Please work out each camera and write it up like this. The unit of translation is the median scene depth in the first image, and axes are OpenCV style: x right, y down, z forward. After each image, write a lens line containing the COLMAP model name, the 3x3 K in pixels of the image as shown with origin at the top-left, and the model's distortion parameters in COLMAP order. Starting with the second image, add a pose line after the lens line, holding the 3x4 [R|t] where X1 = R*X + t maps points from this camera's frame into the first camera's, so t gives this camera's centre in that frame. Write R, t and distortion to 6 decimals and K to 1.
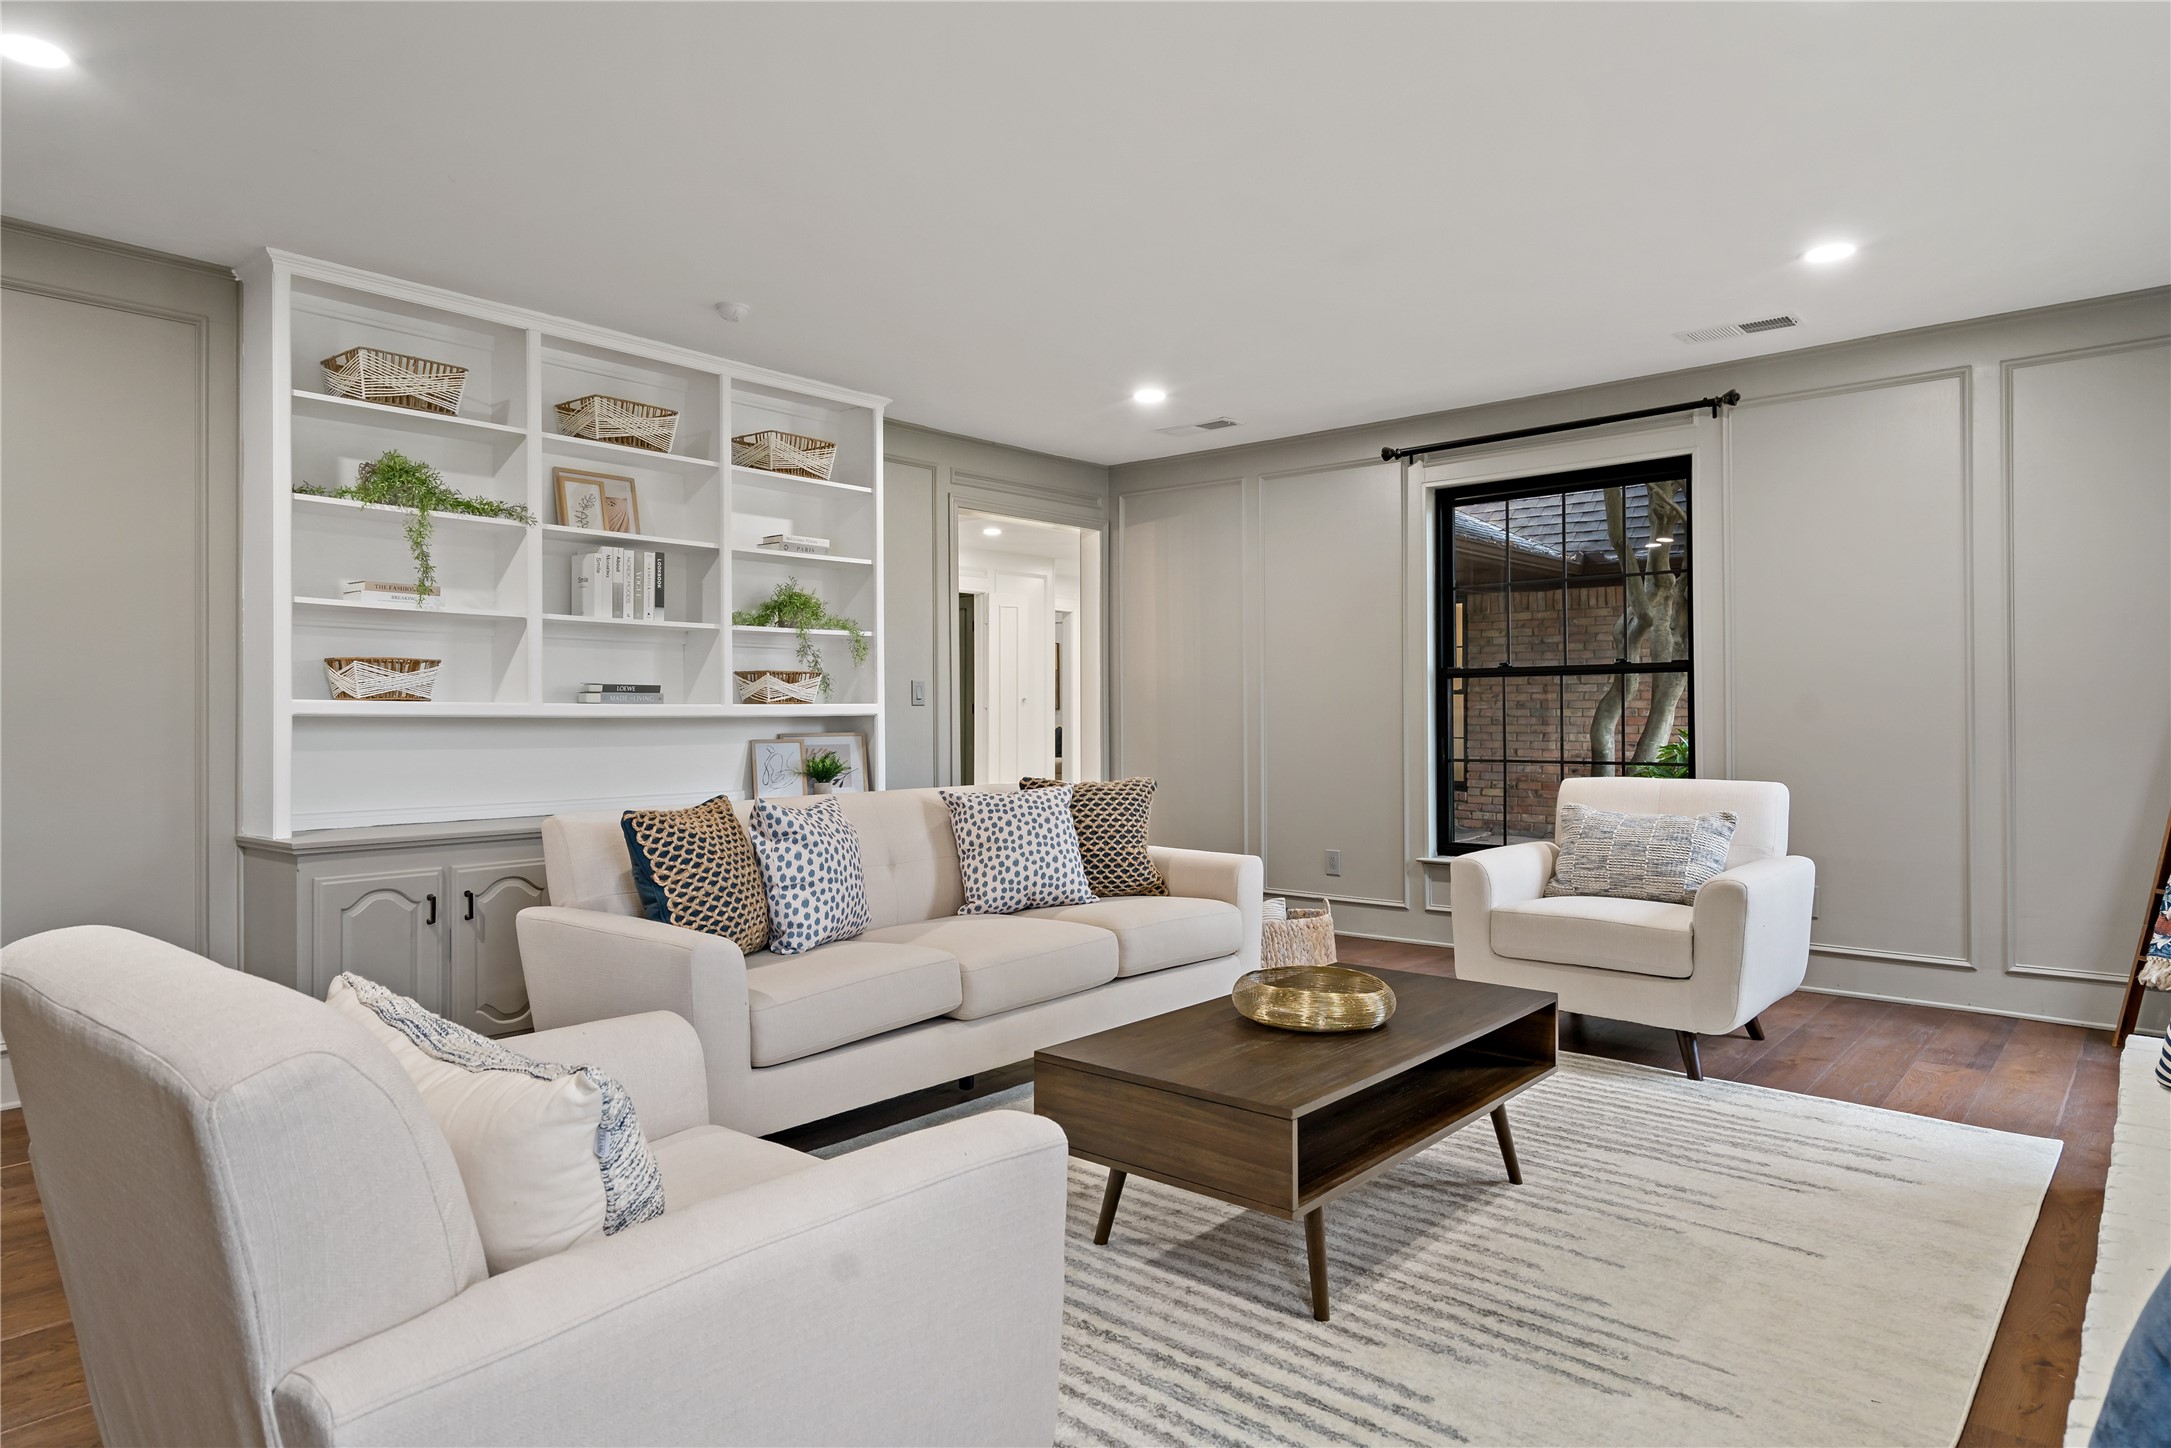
lens RADIAL K [[1307.7, 0, 1084.1], [0, 1307.7, 715.1], [0, 0, 1]] dist [0.017955, -0.002805]
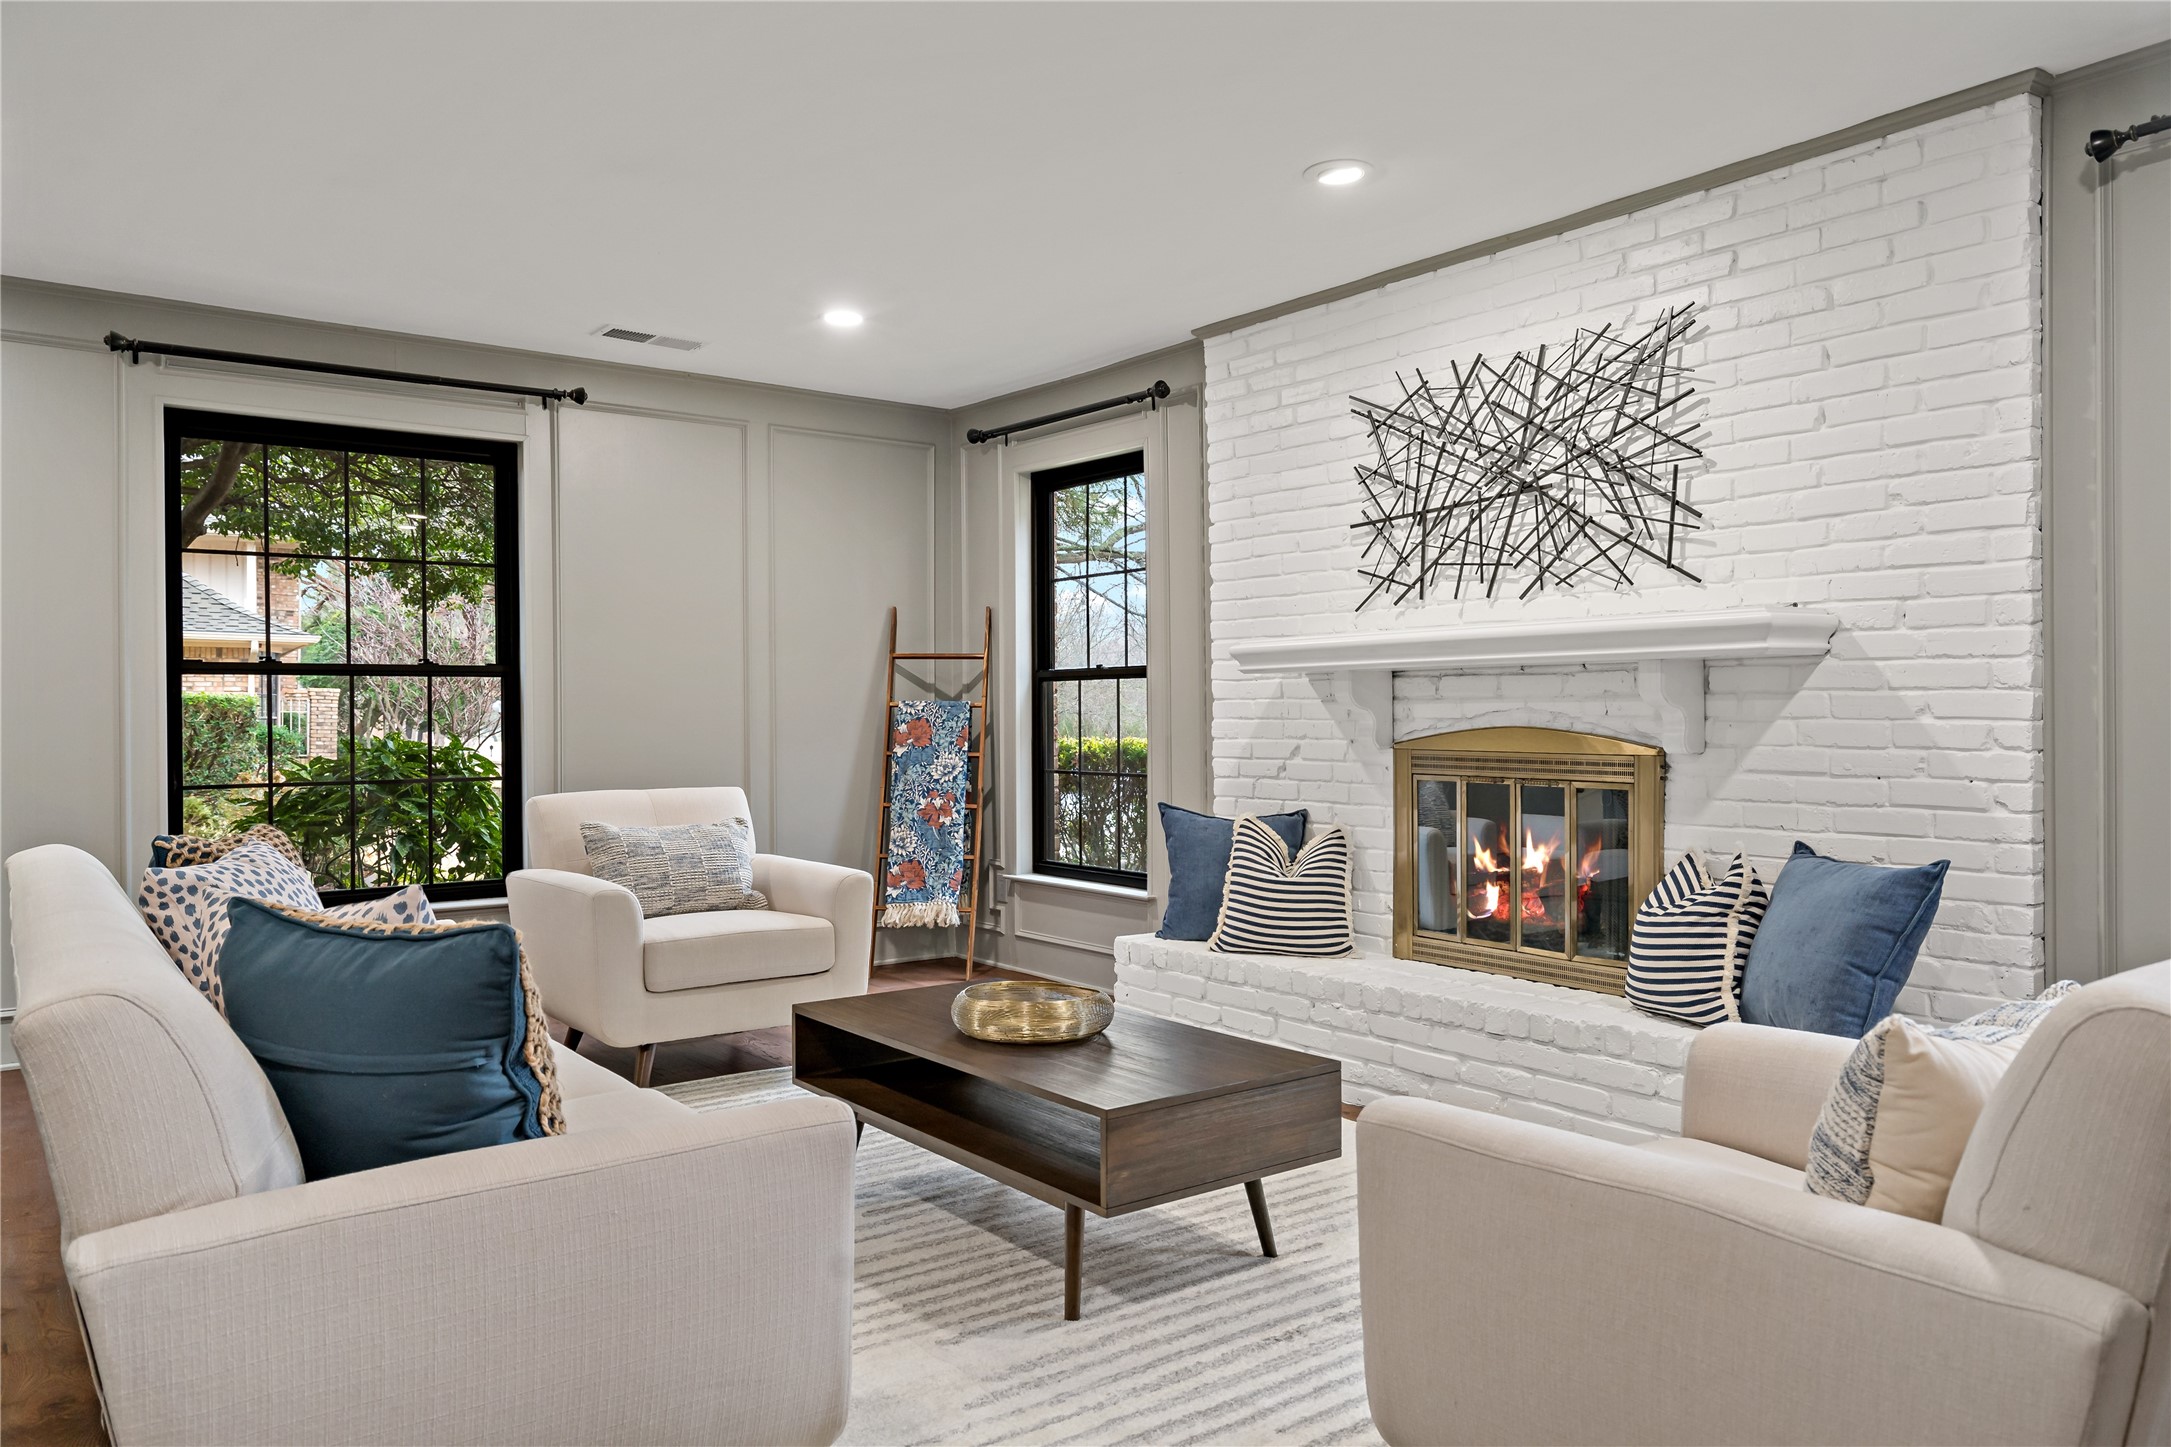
lens RADIAL K [[1504.0, 0, 1084.6], [0, 1504.0, 719.4], [0, 0, 1]] dist [-0.023738, 0.008935]
pose [[0.185318, 0.006775, 0.982655, -0.991773], [0.003304, 0.999966, -0.007517, 0.011145], [-0.982673, 0.004640, 0.185289, 0.823494]]
